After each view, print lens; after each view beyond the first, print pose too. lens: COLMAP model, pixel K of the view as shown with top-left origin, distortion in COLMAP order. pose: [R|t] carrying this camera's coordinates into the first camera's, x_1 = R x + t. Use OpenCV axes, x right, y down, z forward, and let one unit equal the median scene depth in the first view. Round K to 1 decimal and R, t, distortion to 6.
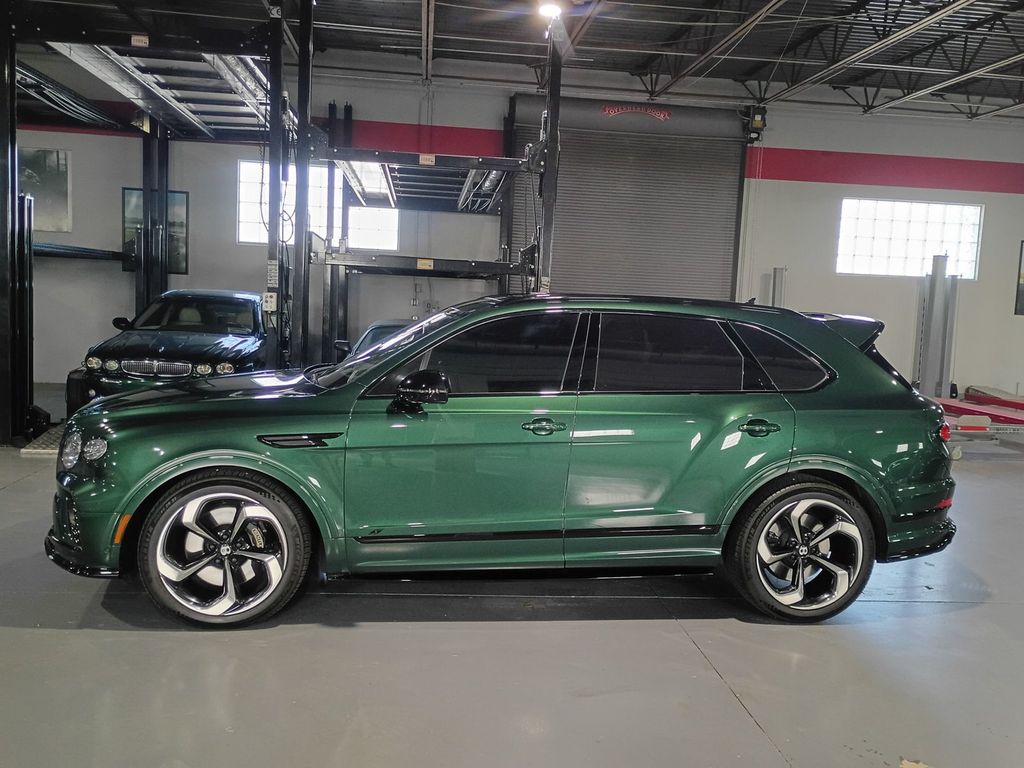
lens RADIAL K [[881.7, 0, 512.5], [0, 881.7, 378.6], [0, 0, 1]] dist [0.067276, -0.096335]
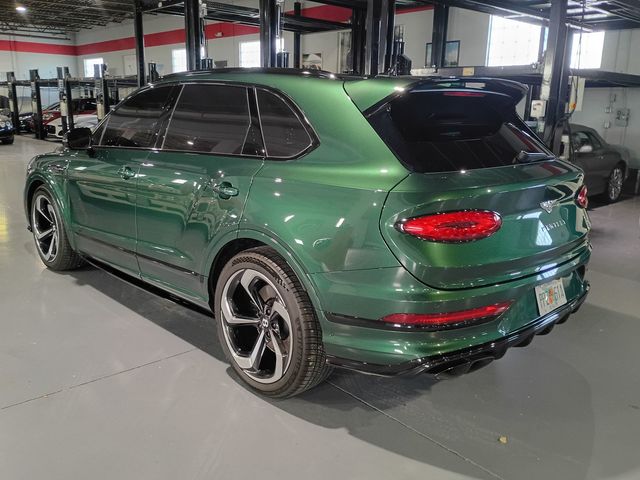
lens RADIAL K [[551.1, 0, 320.3], [0, 551.1, 236.6], [0, 0, 1]] dist [0.067276, -0.096335]
pose [[0.575823, 0.151114, -0.803488, 0.889607], [-0.068213, 0.988223, 0.136972, 0.014111], [0.814724, -0.024063, 0.579350, 0.745998]]
